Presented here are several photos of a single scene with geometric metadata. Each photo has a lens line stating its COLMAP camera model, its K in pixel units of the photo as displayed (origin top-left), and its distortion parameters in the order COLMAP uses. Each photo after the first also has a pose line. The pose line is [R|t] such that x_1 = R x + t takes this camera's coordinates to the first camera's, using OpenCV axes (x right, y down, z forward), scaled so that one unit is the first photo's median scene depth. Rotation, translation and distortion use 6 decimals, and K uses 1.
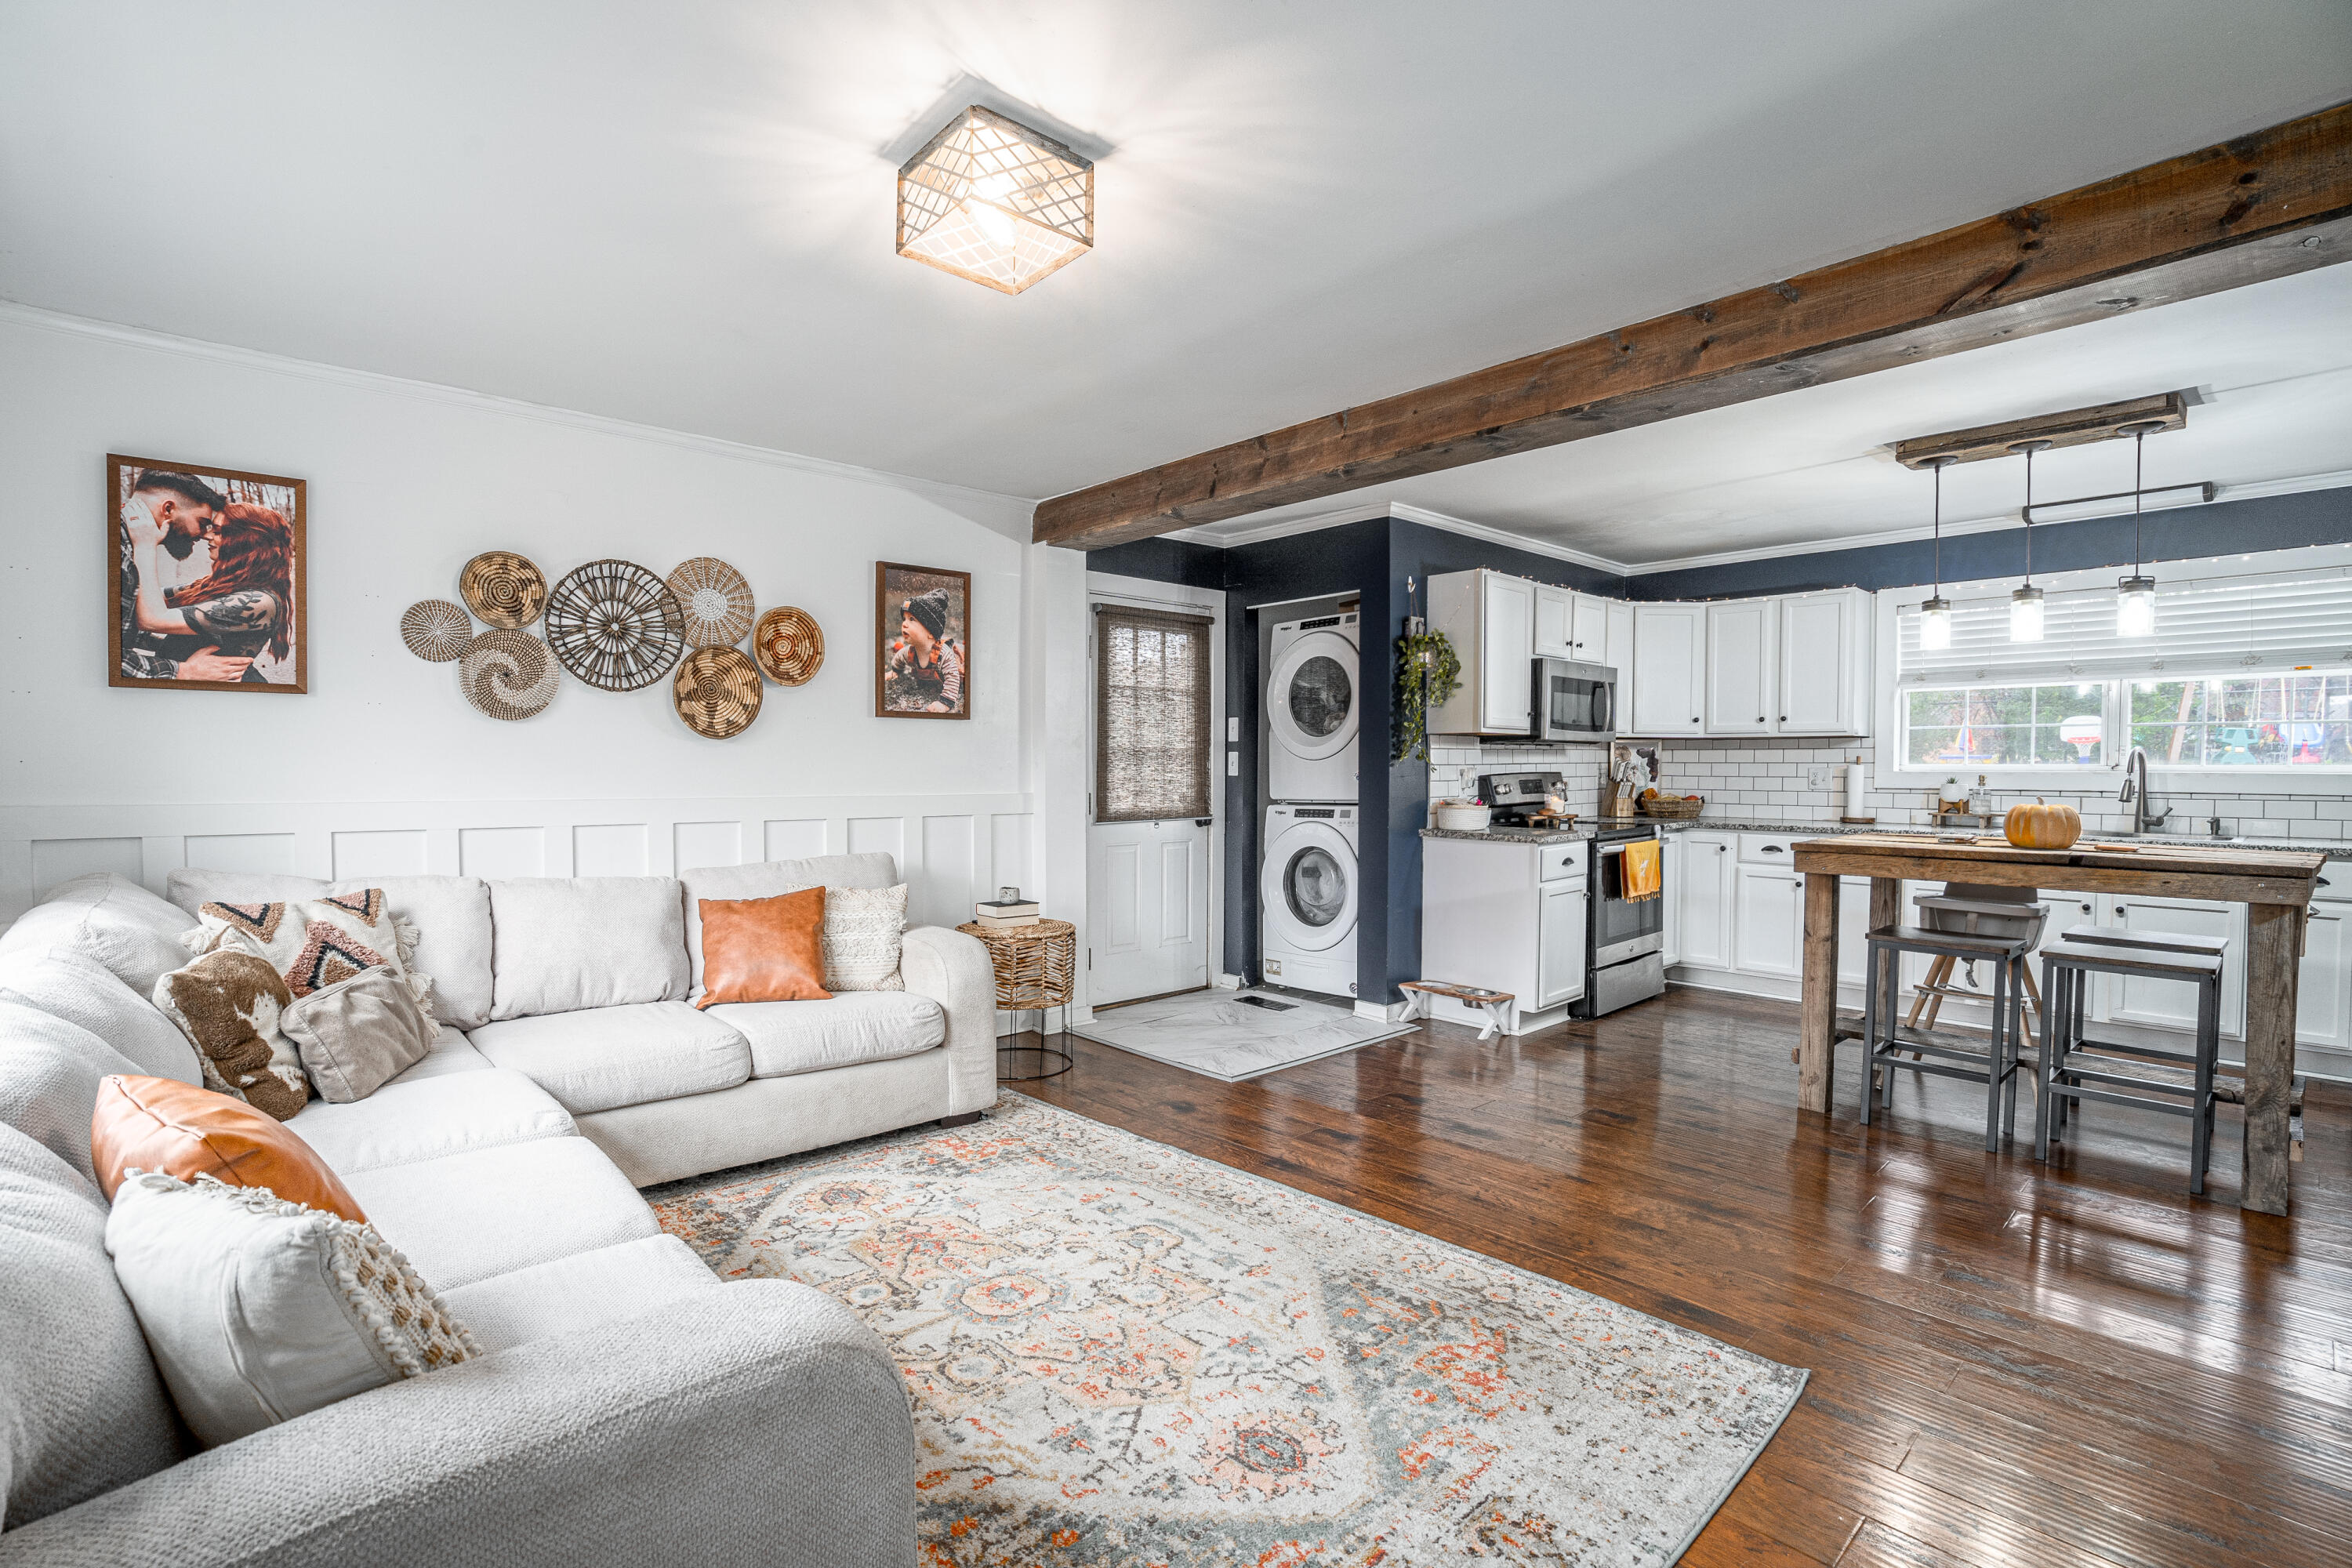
lens RADIAL K [[1071.1, 0, 1164.4], [0, 1071.1, 797.1], [0, 0, 1]] dist [-0.059399, 0.020142]
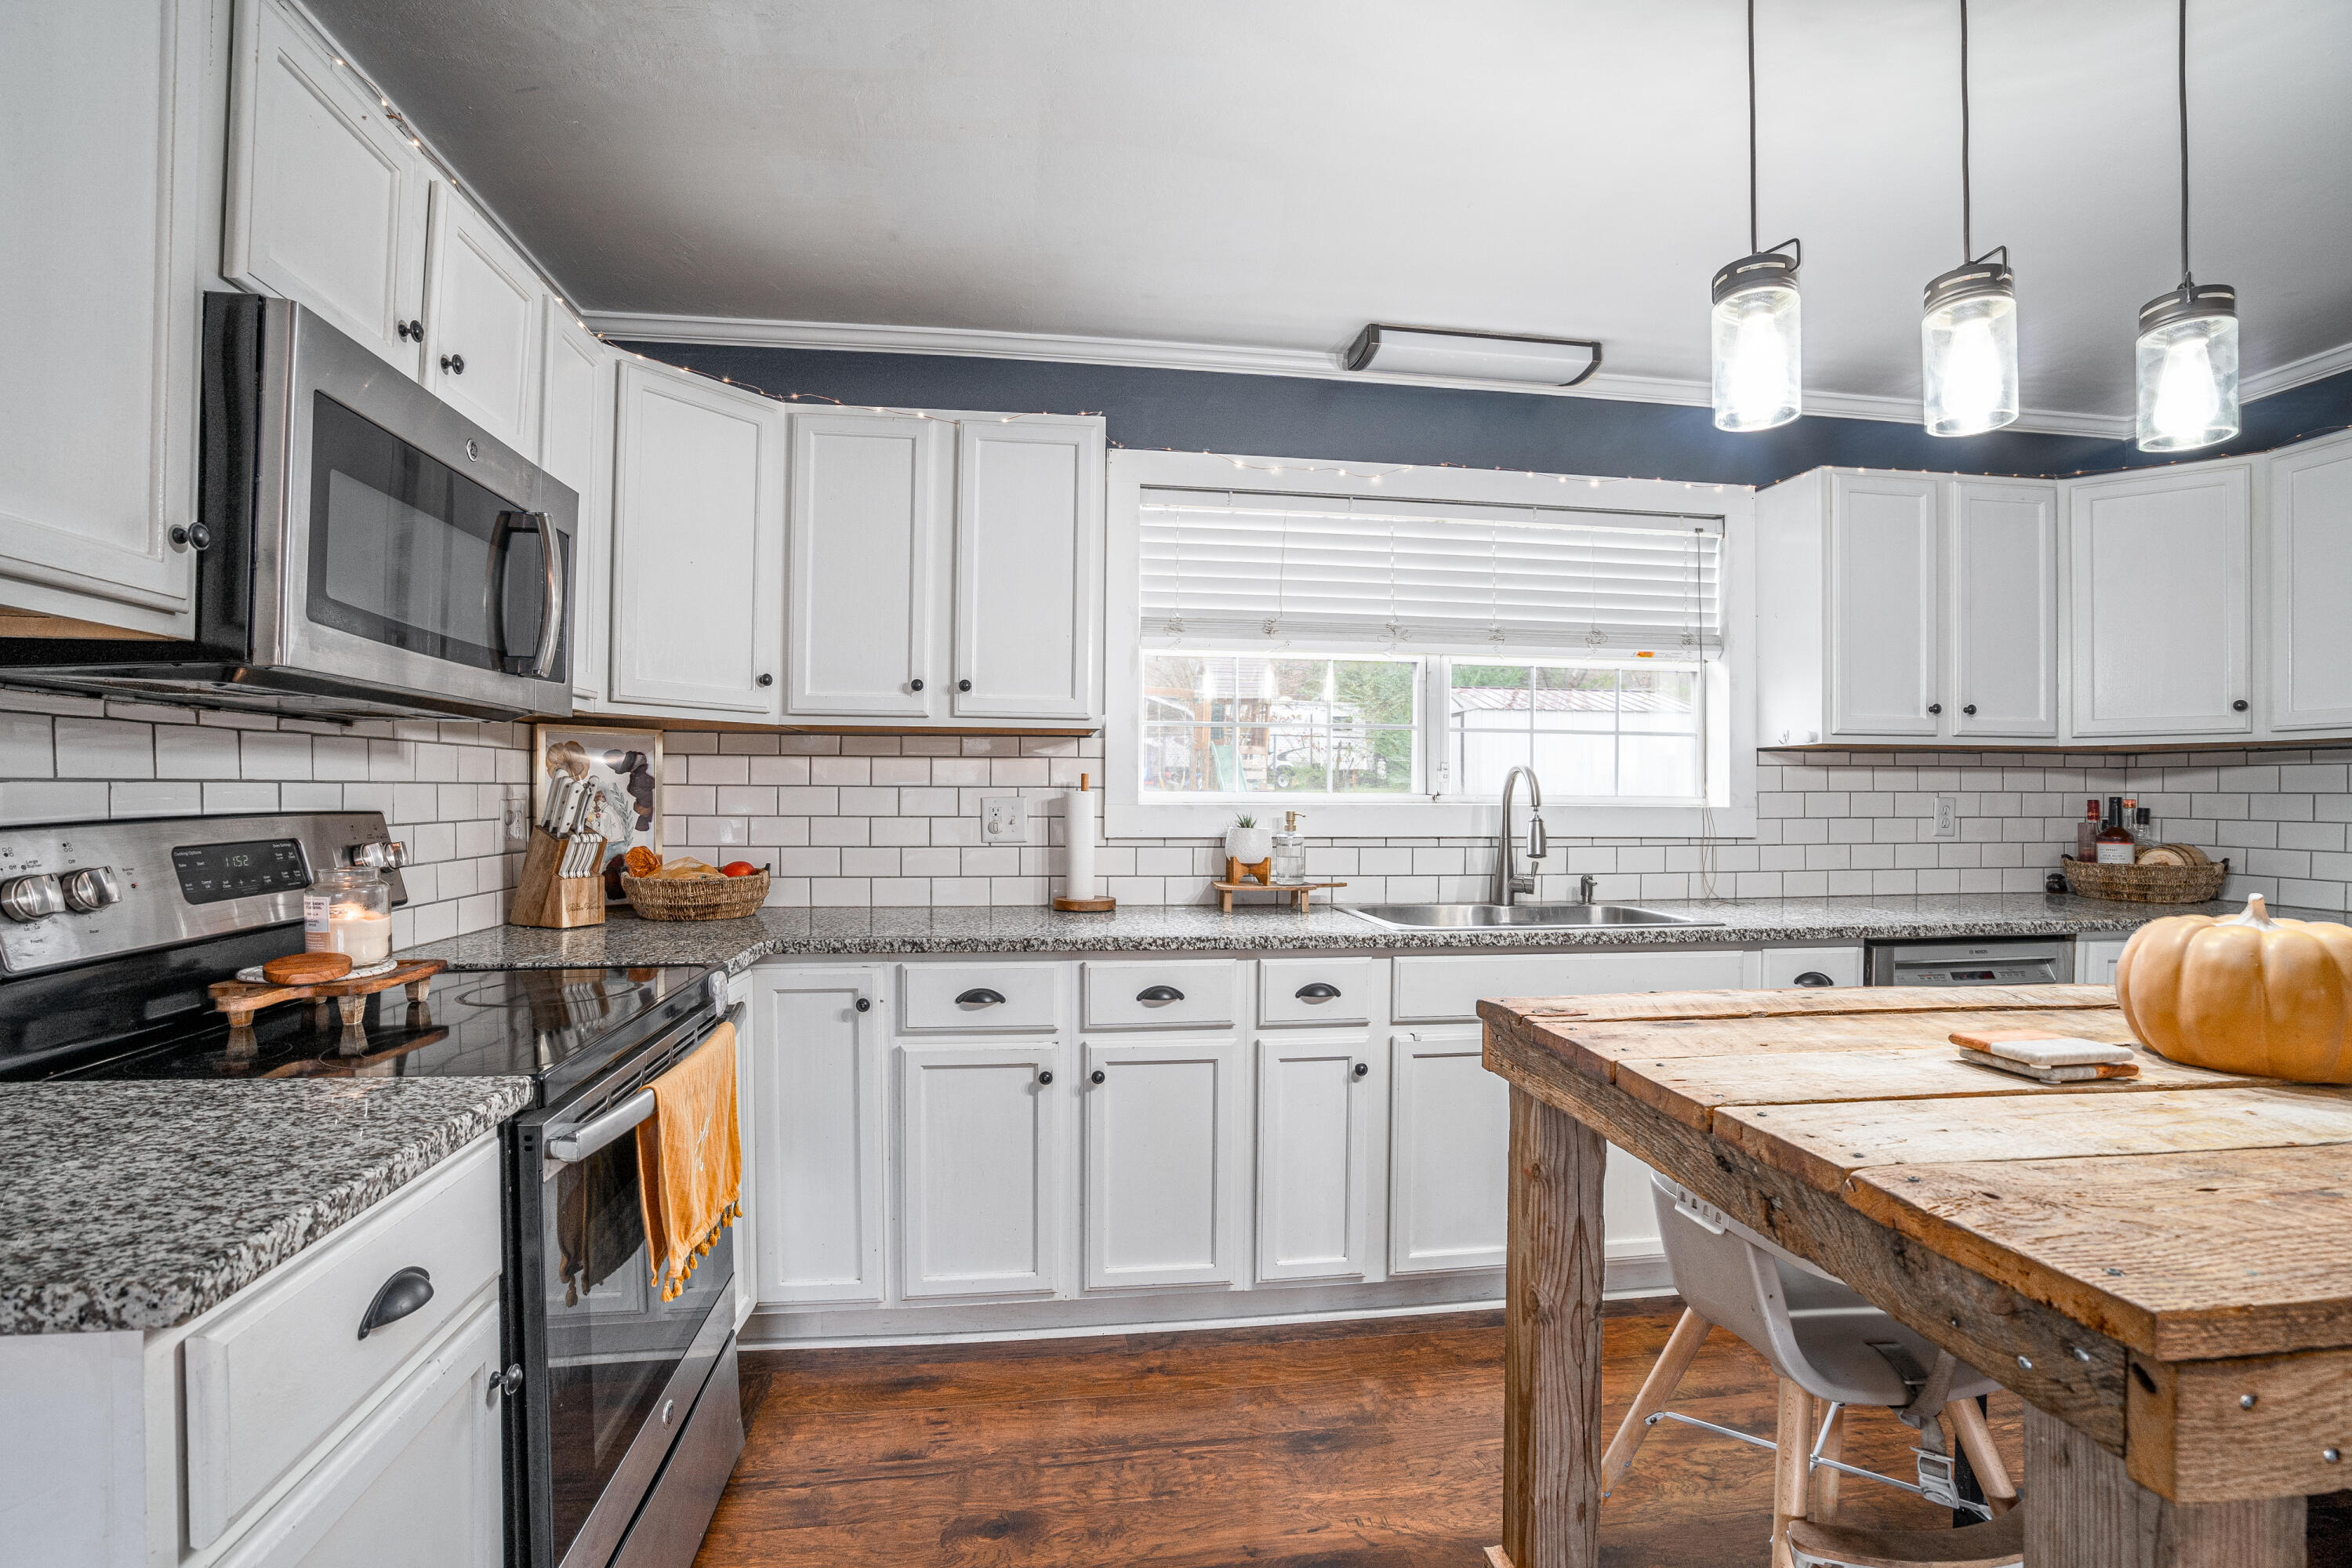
lens RADIAL K [[1071.1, 0, 1167.6], [0, 1071.1, 797.2], [0, 0, 1]] dist [-0.059399, 0.020142]
pose [[0.559125, 0.002397, 0.829080, 0.334005], [0.020356, 0.999655, -0.016618, -0.023670], [-0.828833, 0.026168, 0.558884, 0.858419]]
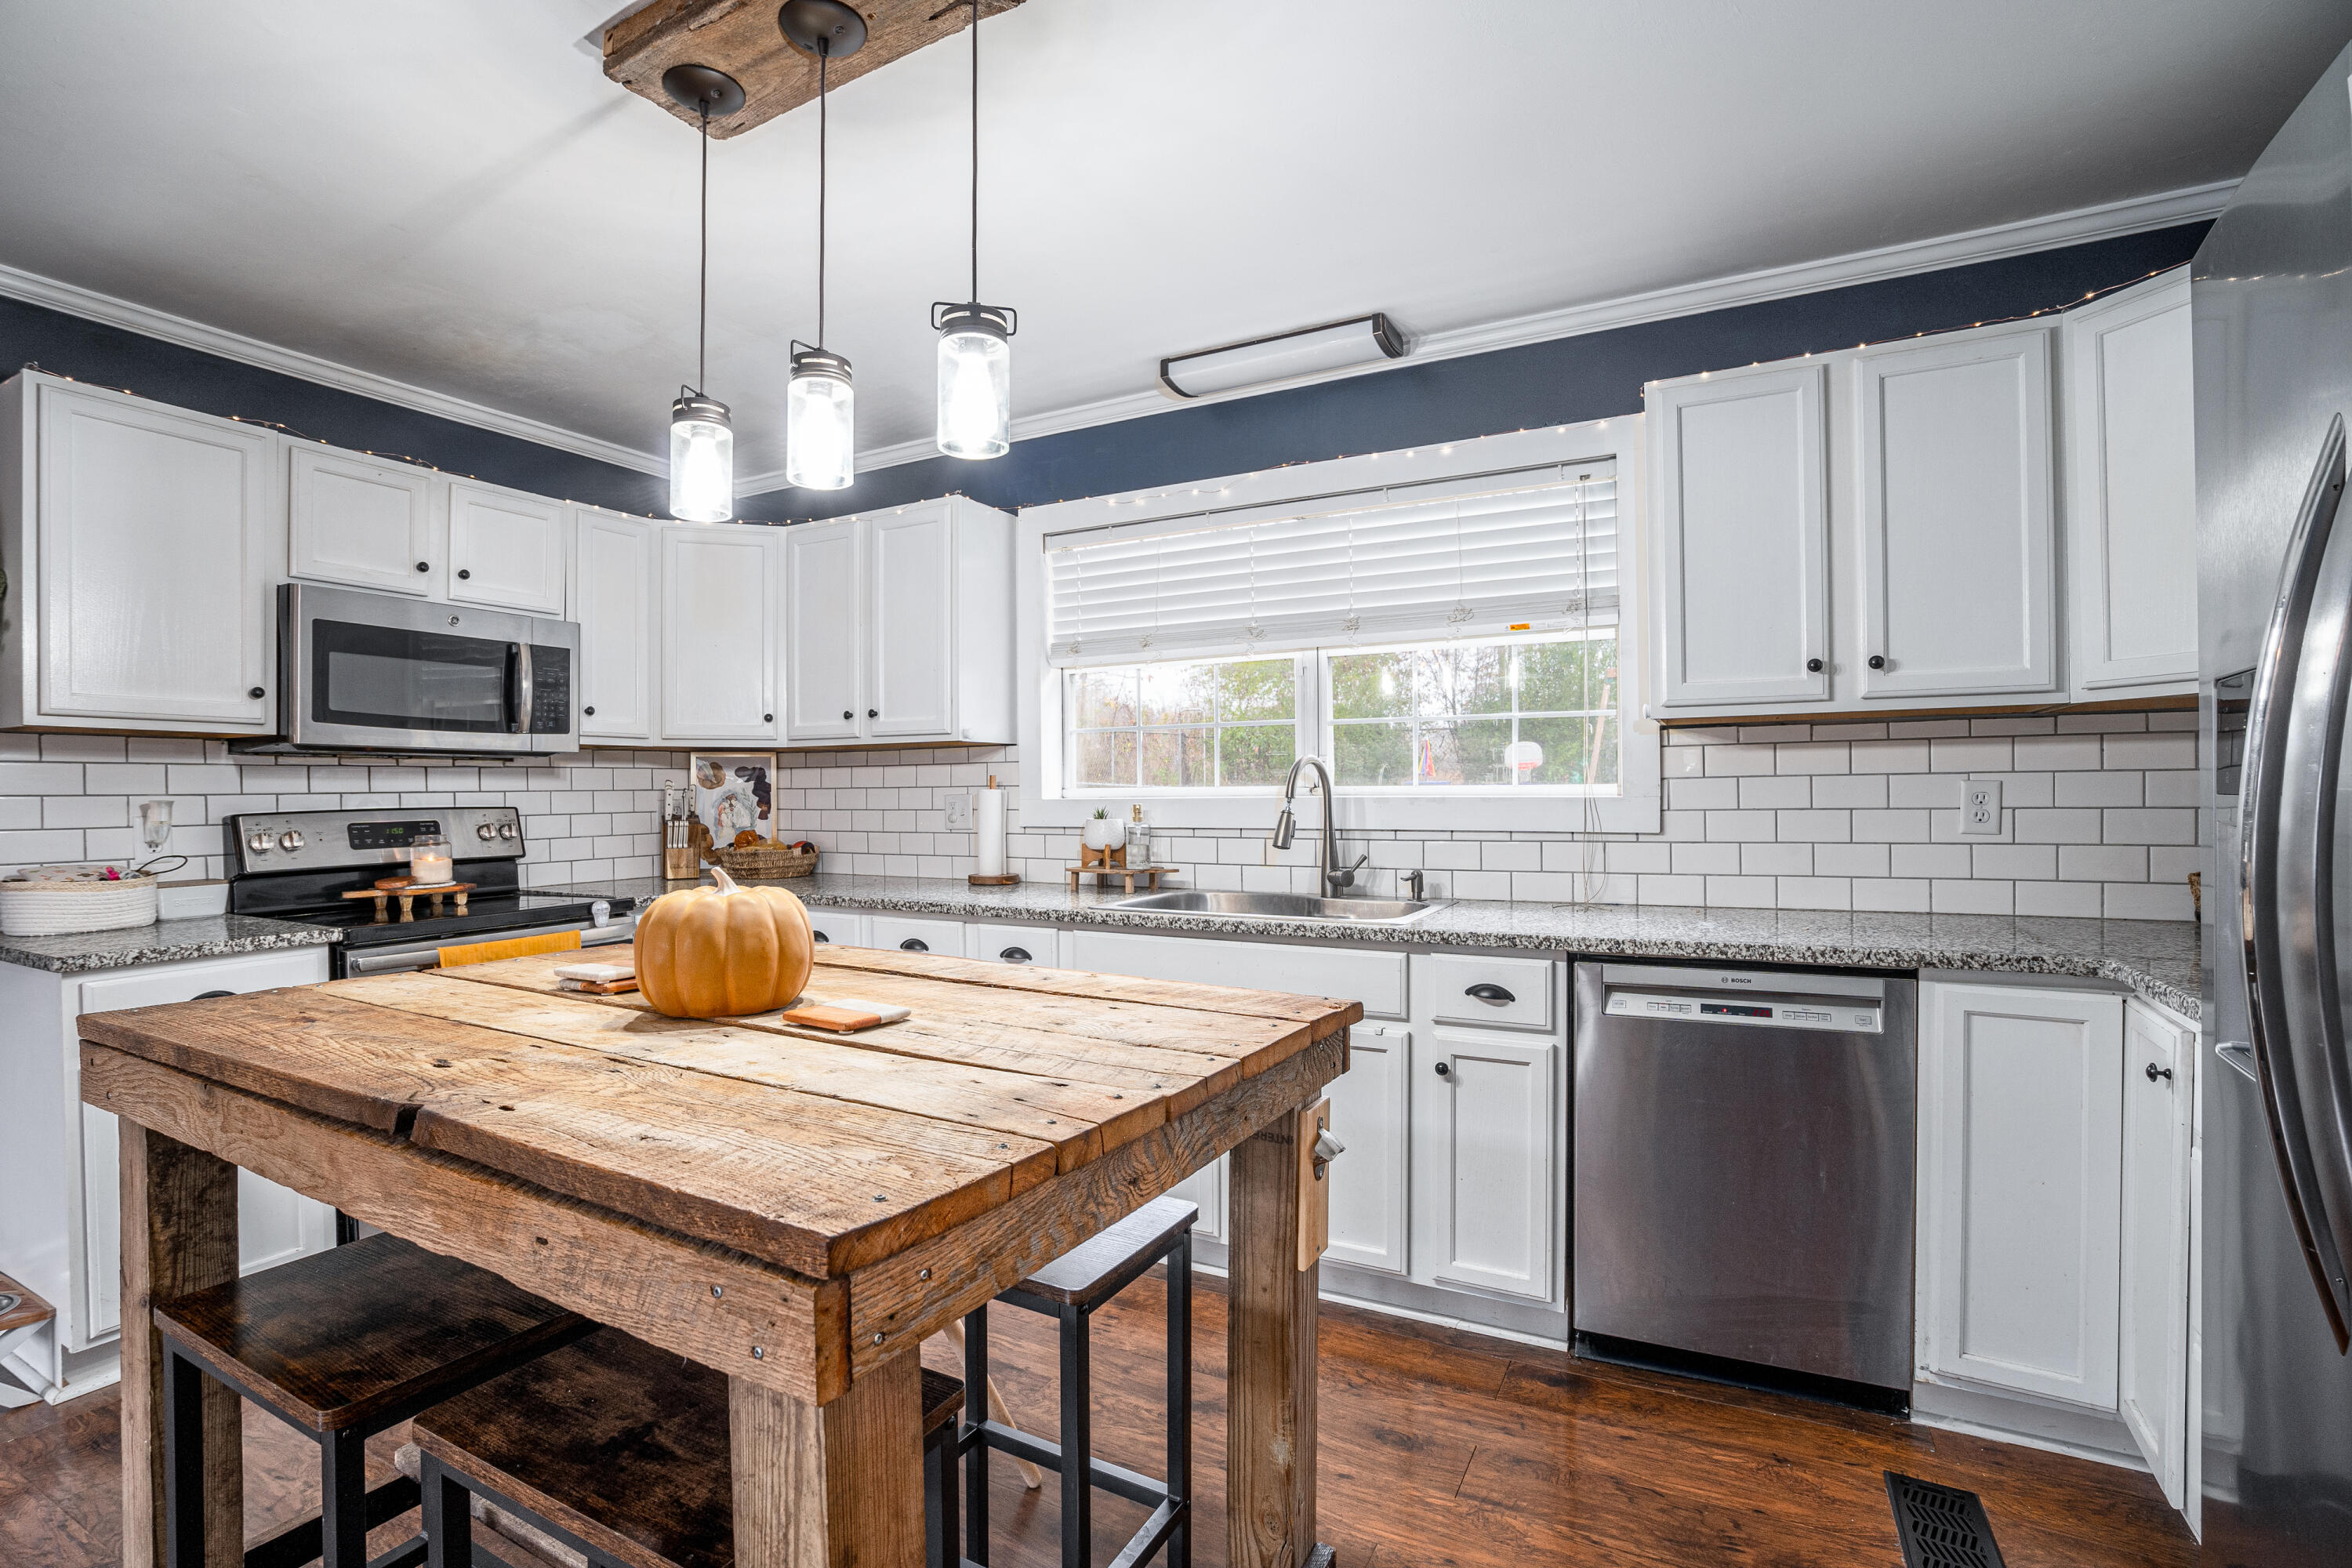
lens RADIAL K [[1071.1, 0, 1168.9], [0, 1071.1, 798.6], [0, 0, 1]] dist [-0.059399, 0.020142]
pose [[0.938050, -0.009232, 0.346376, 0.677954], [0.018645, 0.999542, -0.023855, -0.010504], [-0.345997, 0.028836, 0.937793, 0.466887]]
